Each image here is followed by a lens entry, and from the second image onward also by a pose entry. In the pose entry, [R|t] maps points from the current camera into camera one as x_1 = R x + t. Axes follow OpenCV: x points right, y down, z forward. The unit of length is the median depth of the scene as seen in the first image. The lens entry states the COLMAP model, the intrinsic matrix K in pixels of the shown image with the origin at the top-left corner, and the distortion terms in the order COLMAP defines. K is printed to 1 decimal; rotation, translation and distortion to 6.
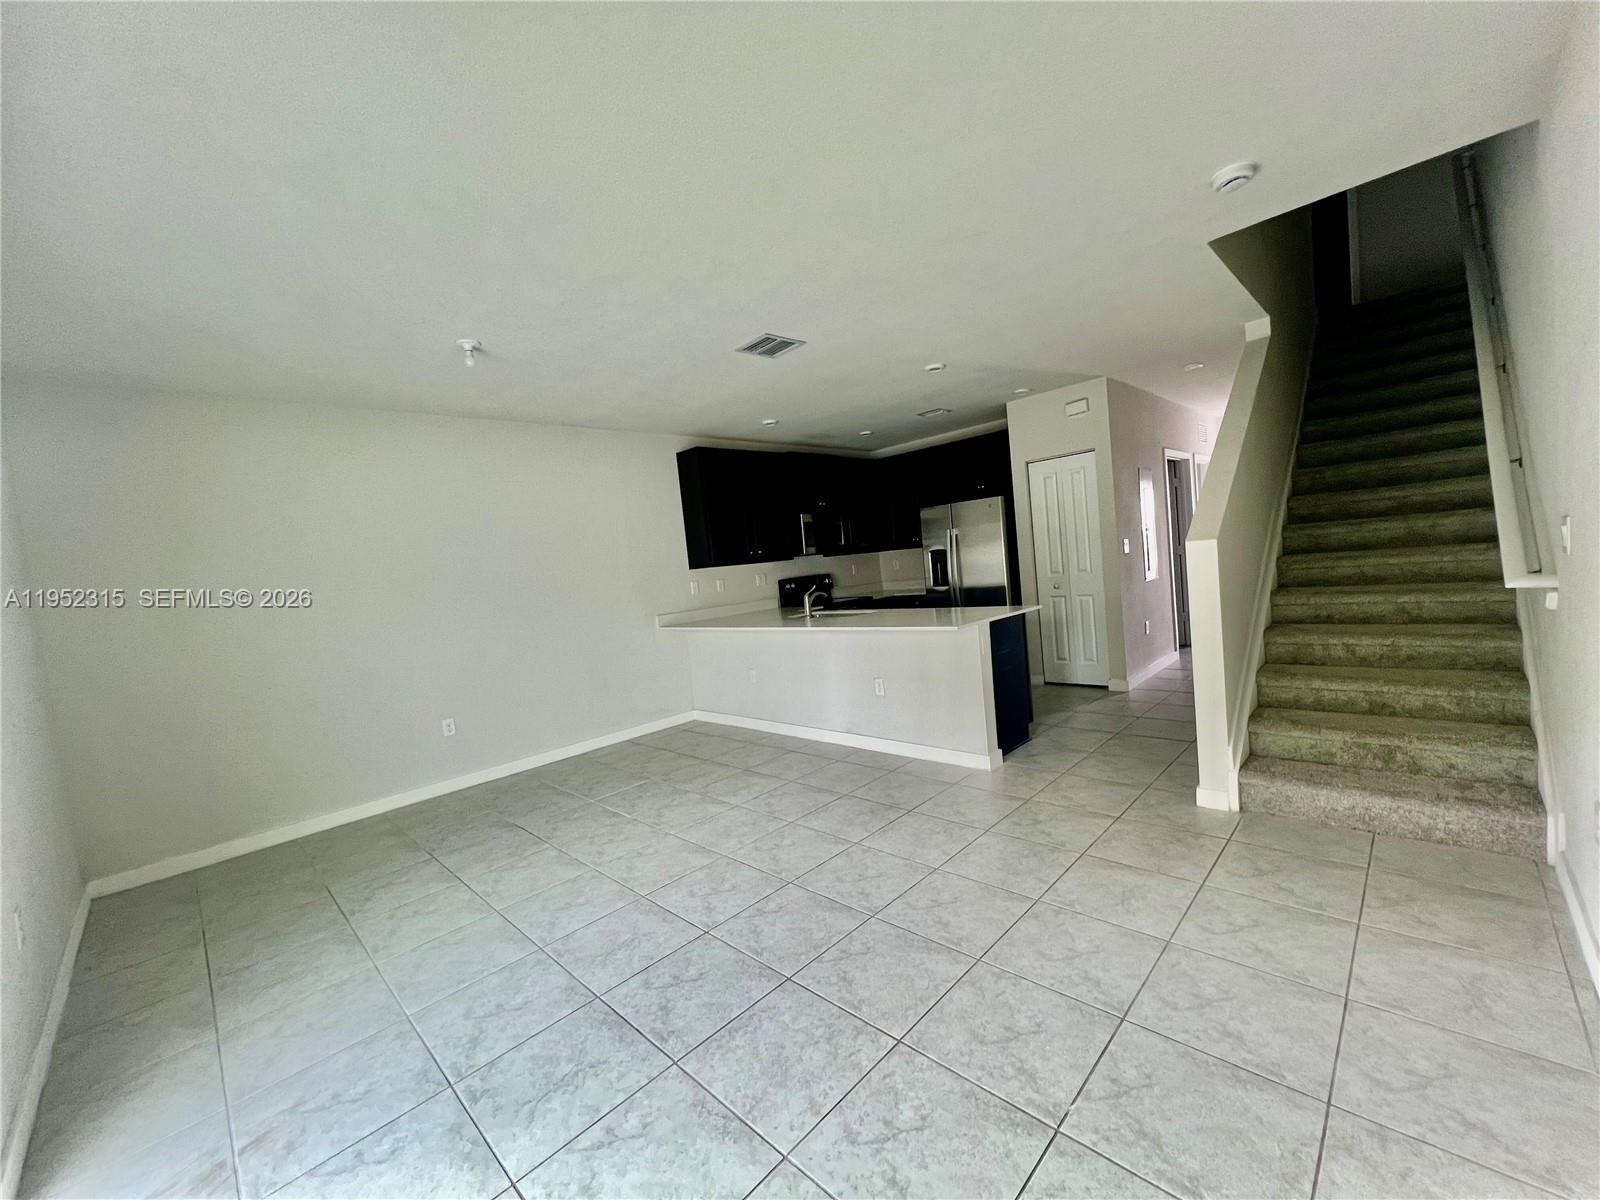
lens RADIAL K [[637.7, 0, 792.8], [0, 637.7, 611.6], [0, 0, 1]] dist [-0.001135, 0.000228]
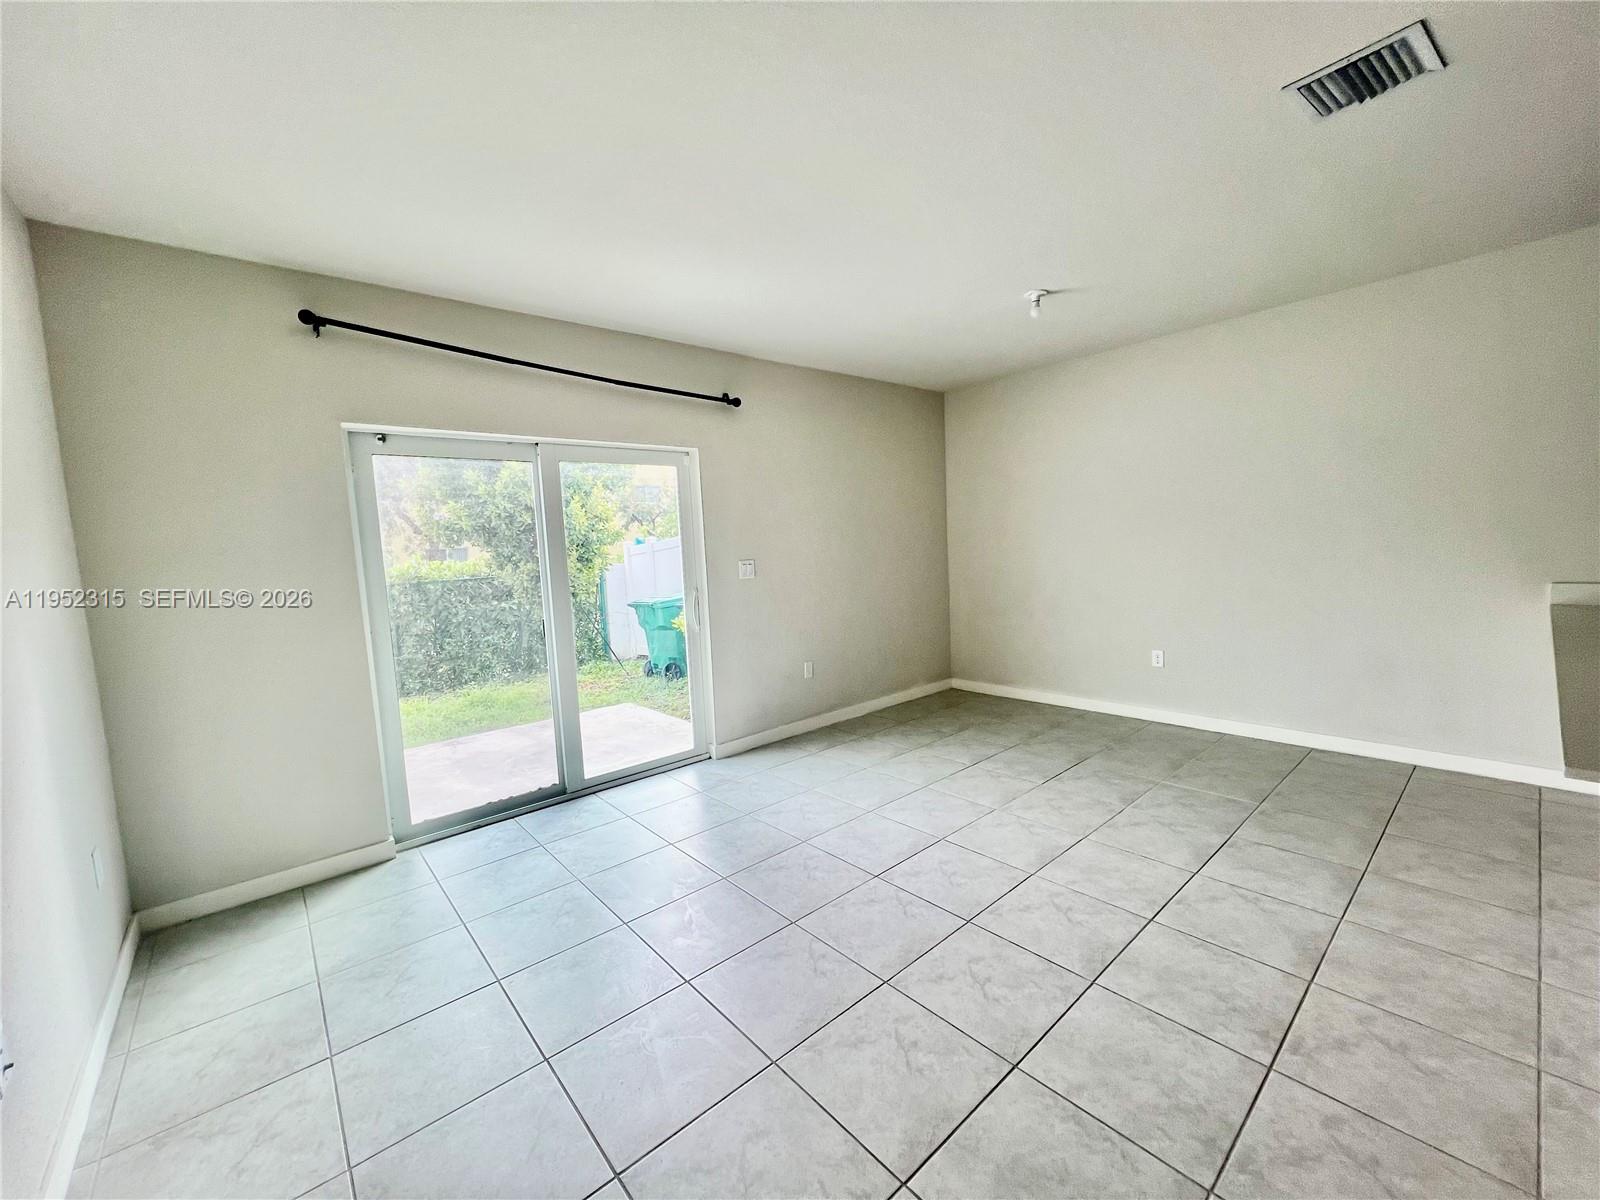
lens RADIAL K [[637.7, 0, 791.7], [0, 637.7, 587.8], [0, 0, 1]] dist [-0.001135, 0.000228]
pose [[-0.075426, 0.167021, -0.983064, 0.554693], [-0.021518, 0.985370, 0.169064, -0.098624], [0.996919, 0.033906, -0.070728, 0.603251]]
